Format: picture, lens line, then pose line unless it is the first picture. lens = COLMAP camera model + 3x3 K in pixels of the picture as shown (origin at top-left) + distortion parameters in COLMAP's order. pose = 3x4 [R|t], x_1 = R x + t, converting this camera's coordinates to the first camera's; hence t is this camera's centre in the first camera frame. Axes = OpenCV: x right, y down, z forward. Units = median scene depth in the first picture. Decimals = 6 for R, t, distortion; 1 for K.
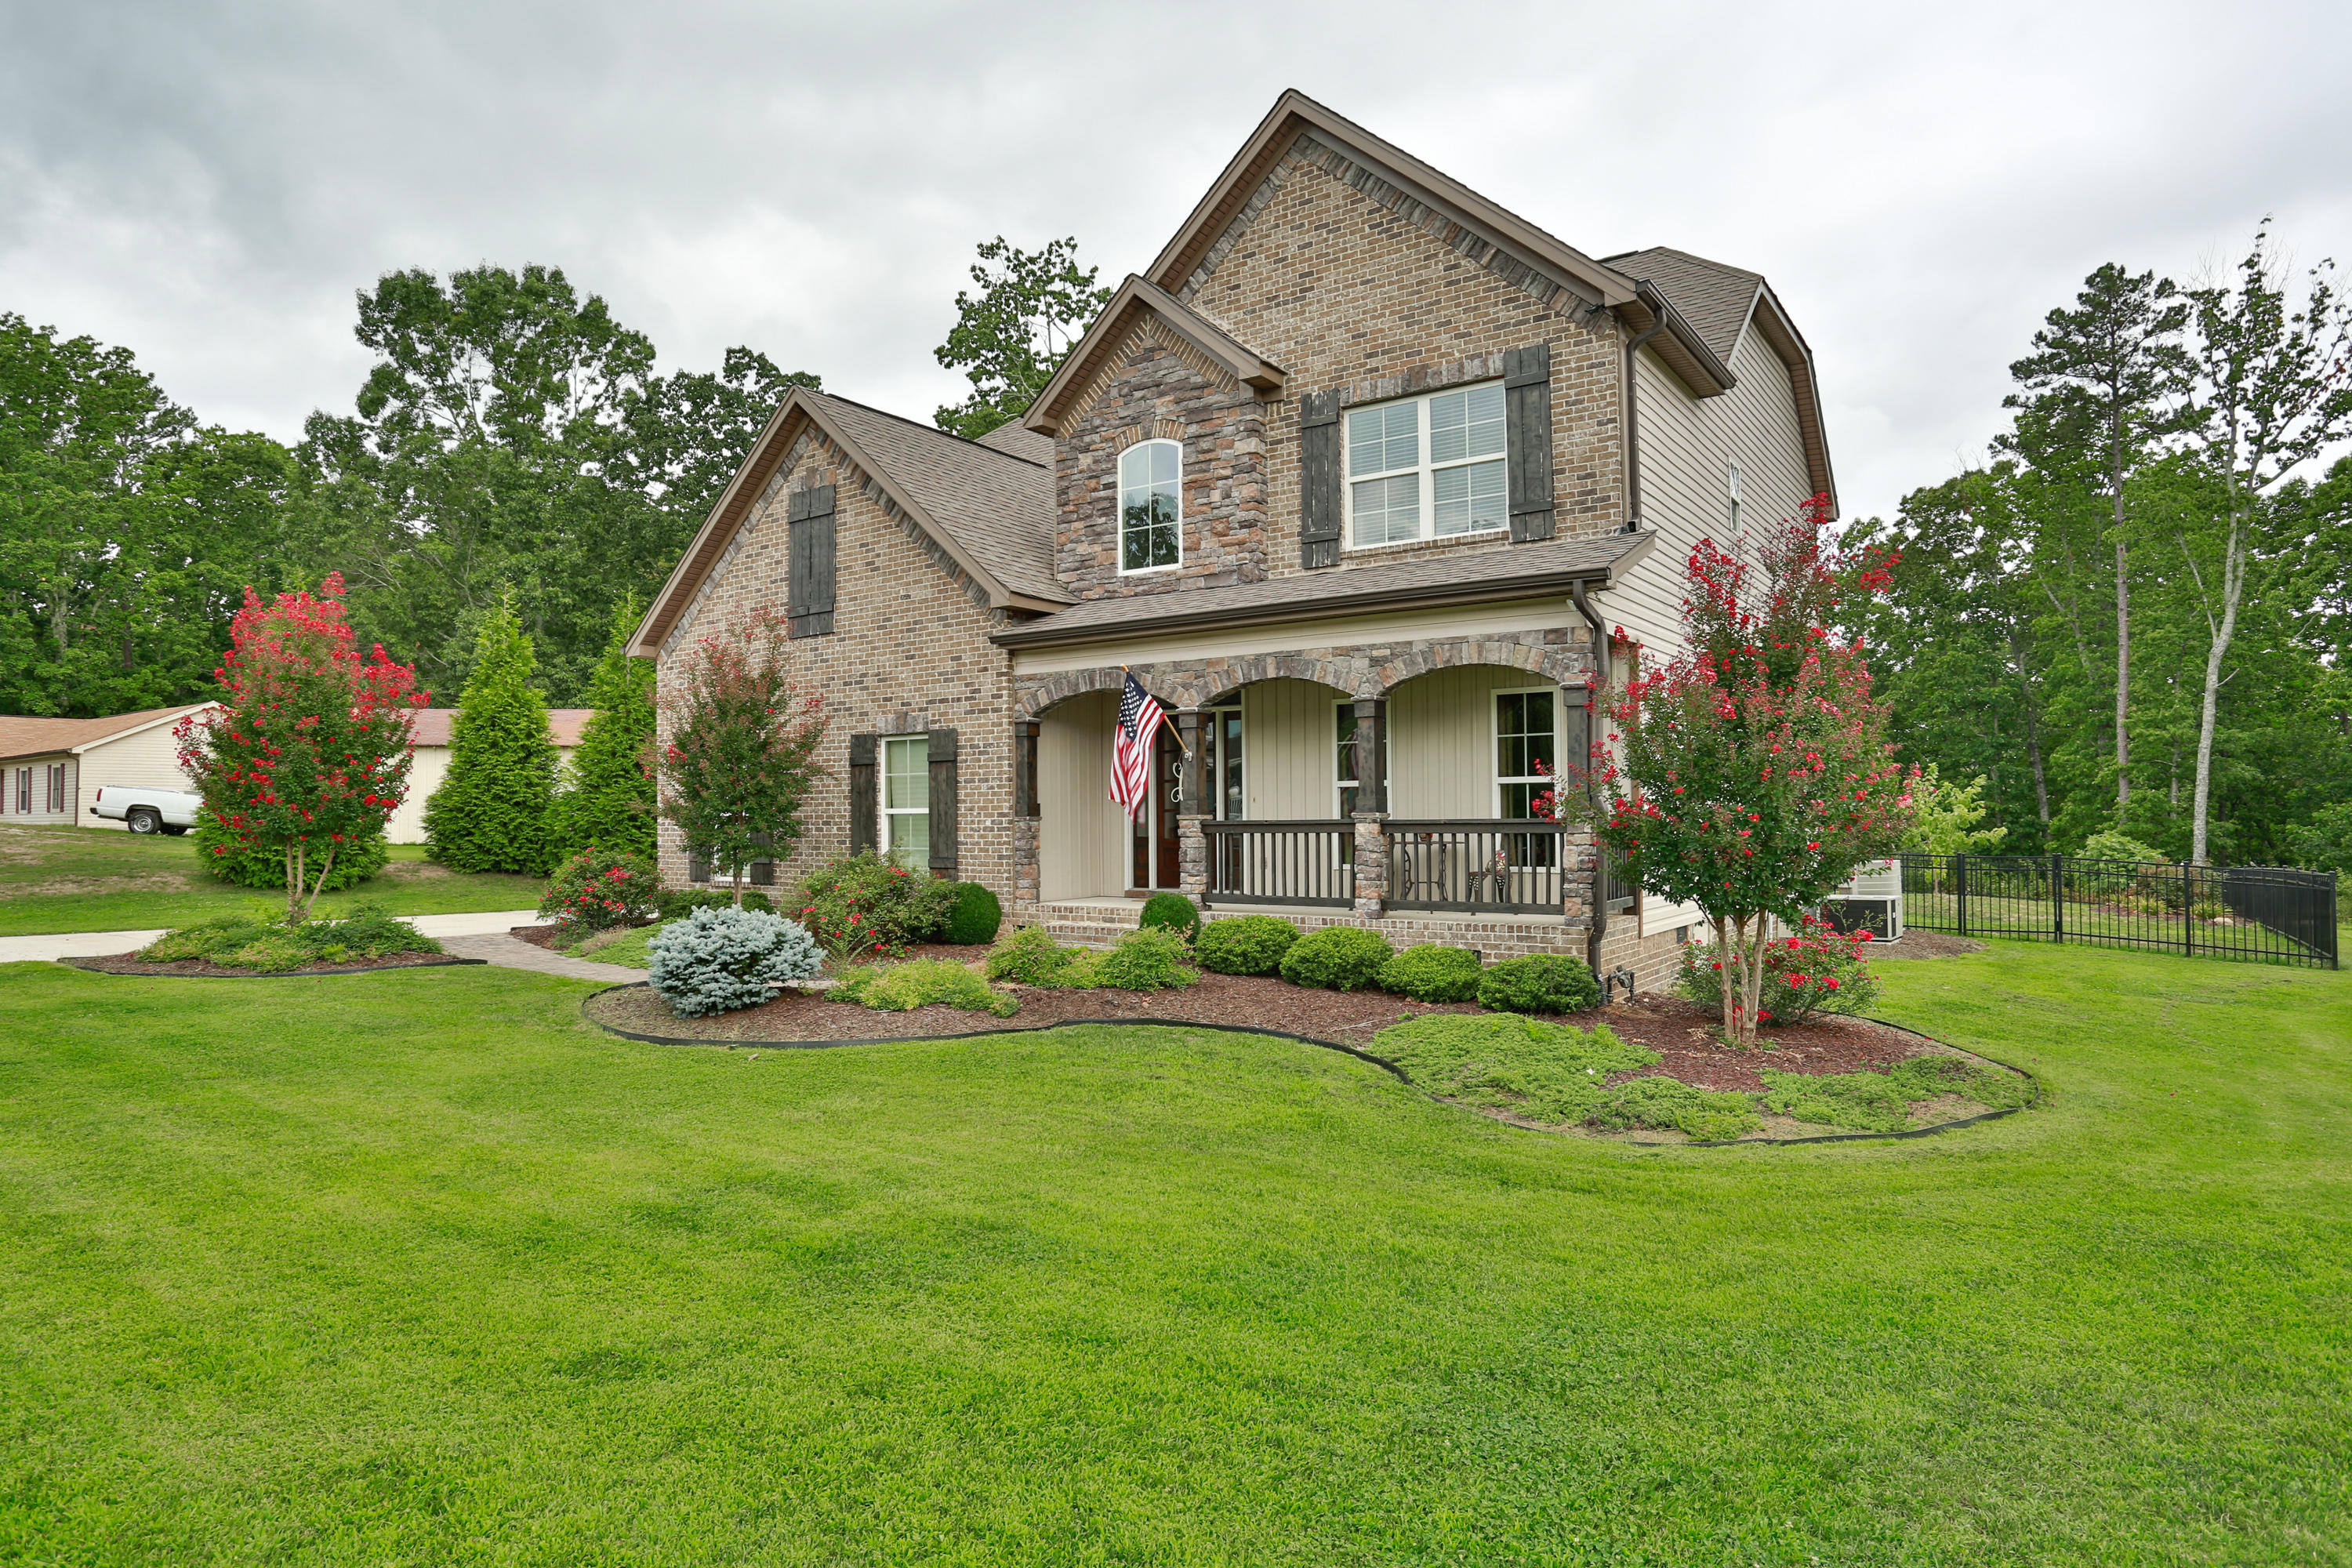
lens RADIAL K [[1330.8, 0, 1176.0], [0, 1330.8, 784.0], [0, 0, 1]] dist [-0.064352, 0.000073]
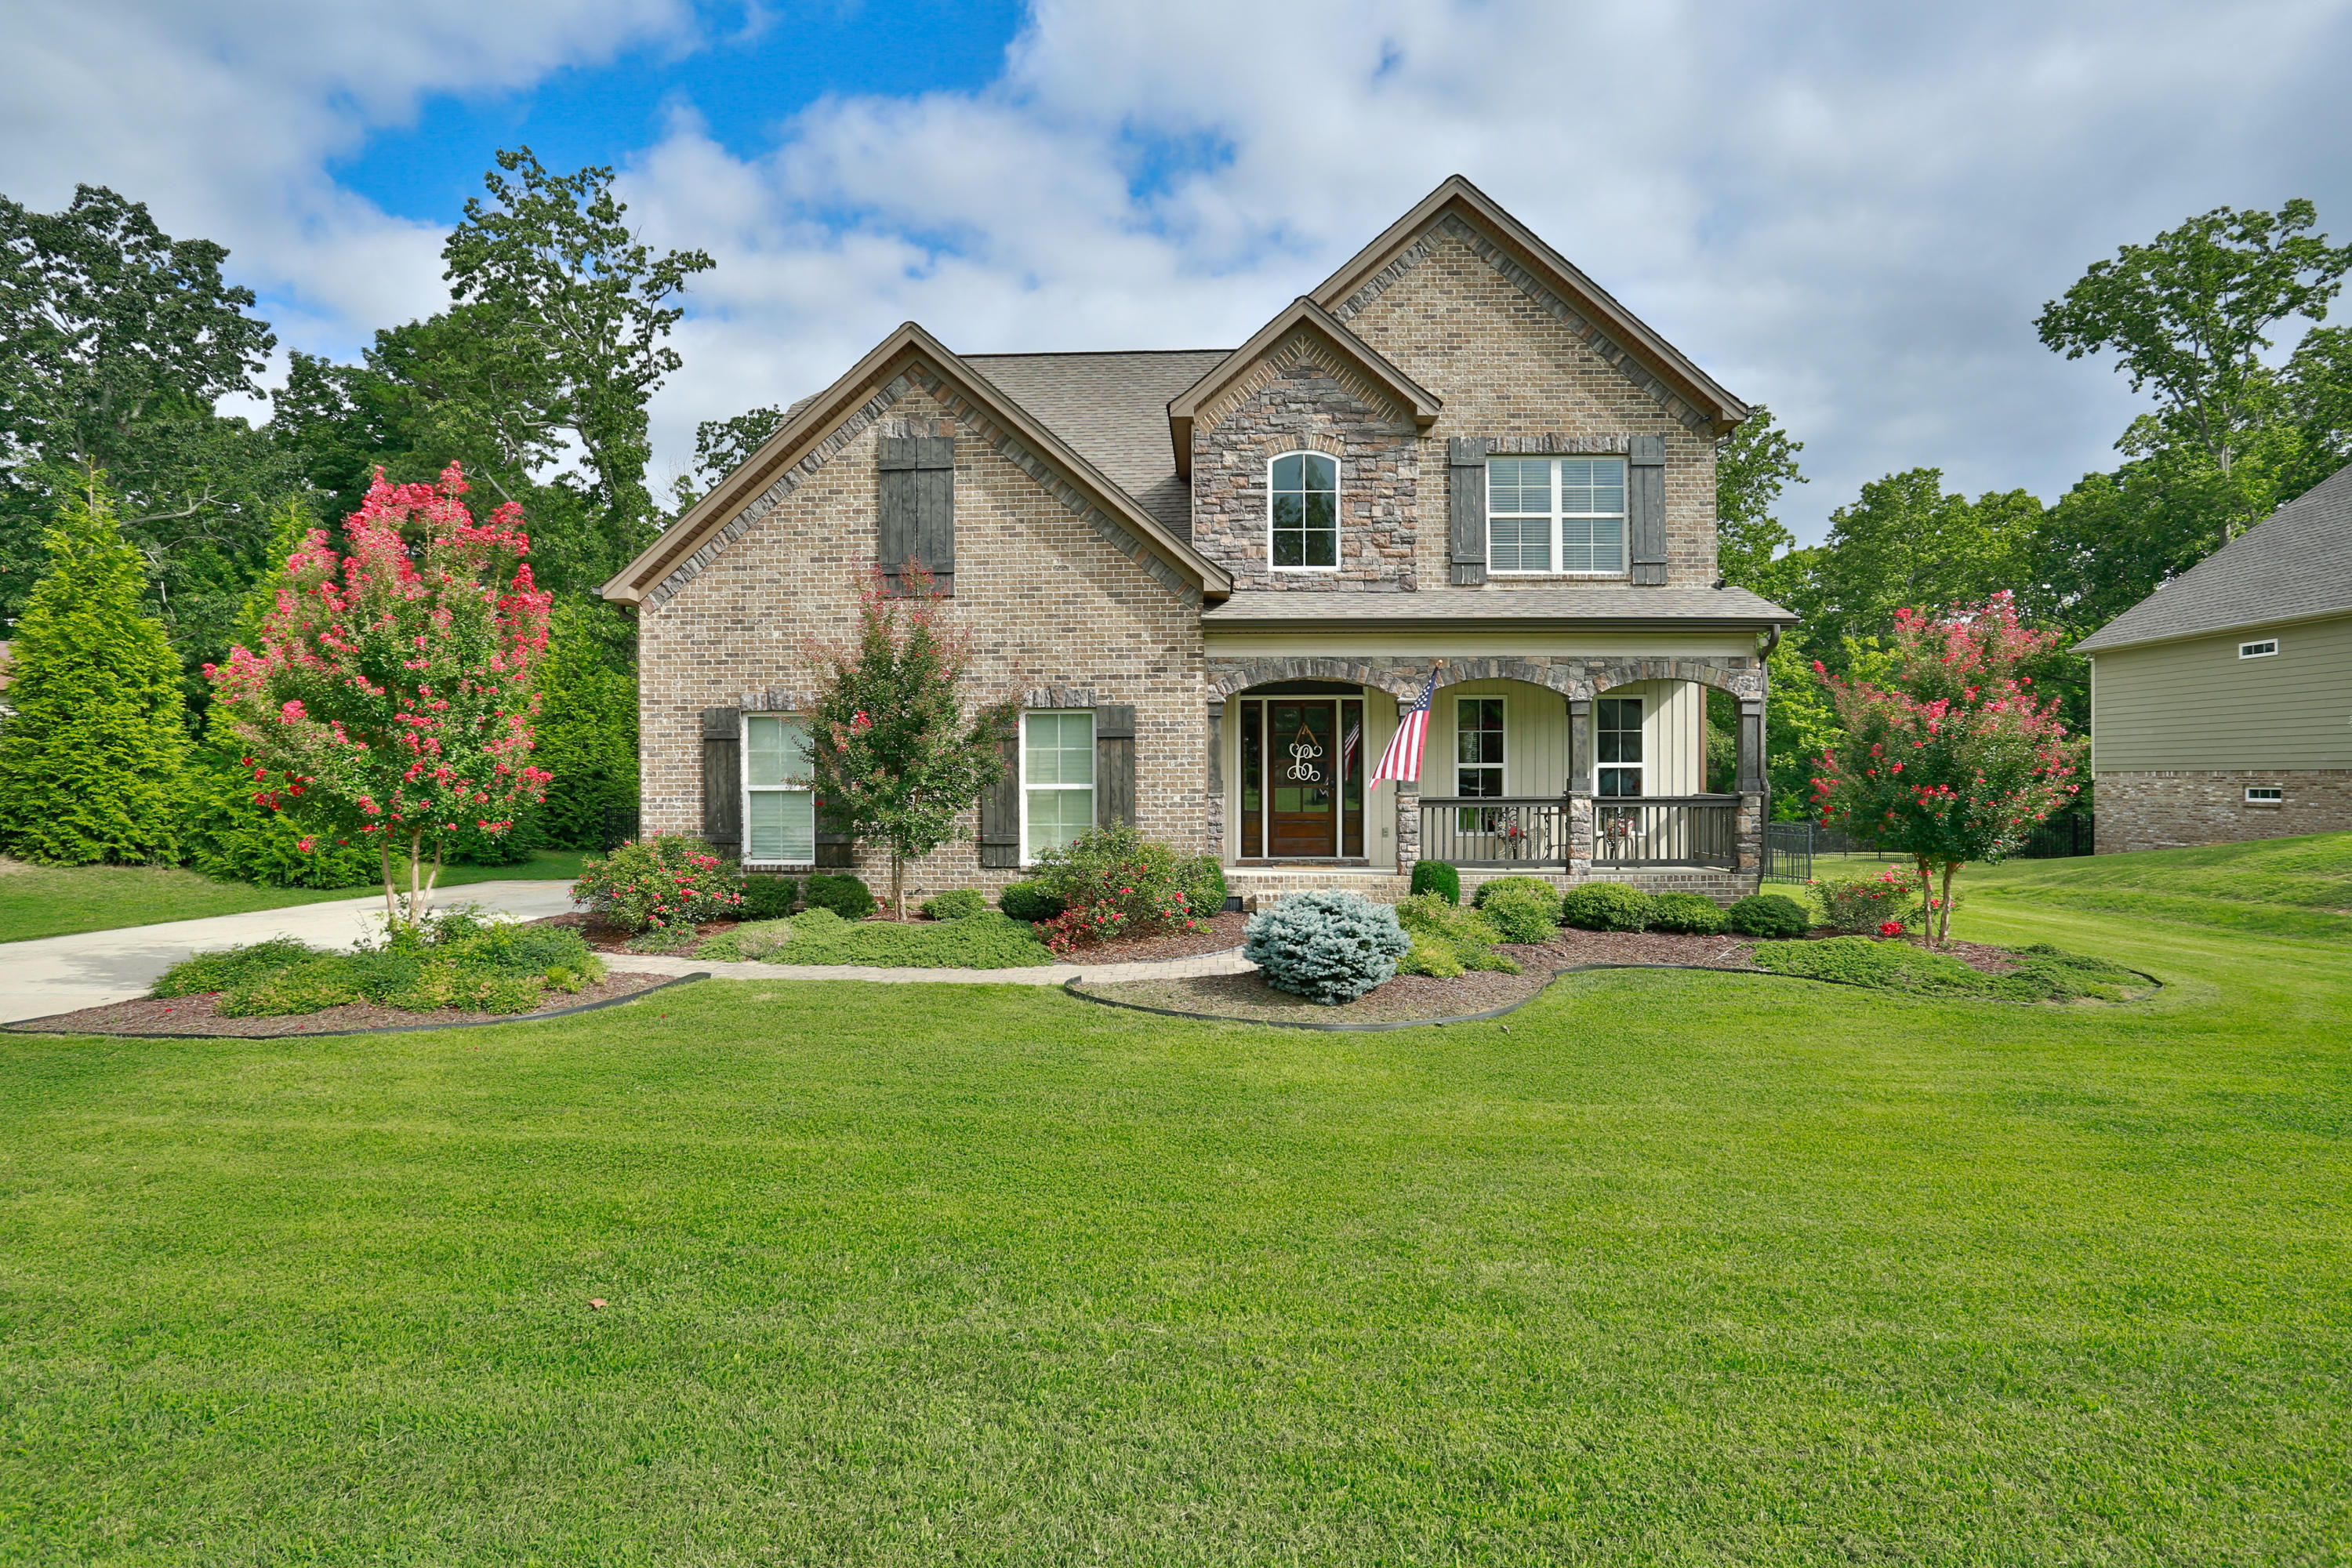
lens RADIAL K [[1209.8, 0, 1167.0], [0, 1209.8, 782.5], [0, 0, 1]] dist [-0.079994, 0.037208]
pose [[0.836918, 0.003447, 0.547317, -0.664139], [-0.016927, 0.999665, 0.019587, -0.001823], [-0.547066, -0.025657, 0.836696, 0.222737]]
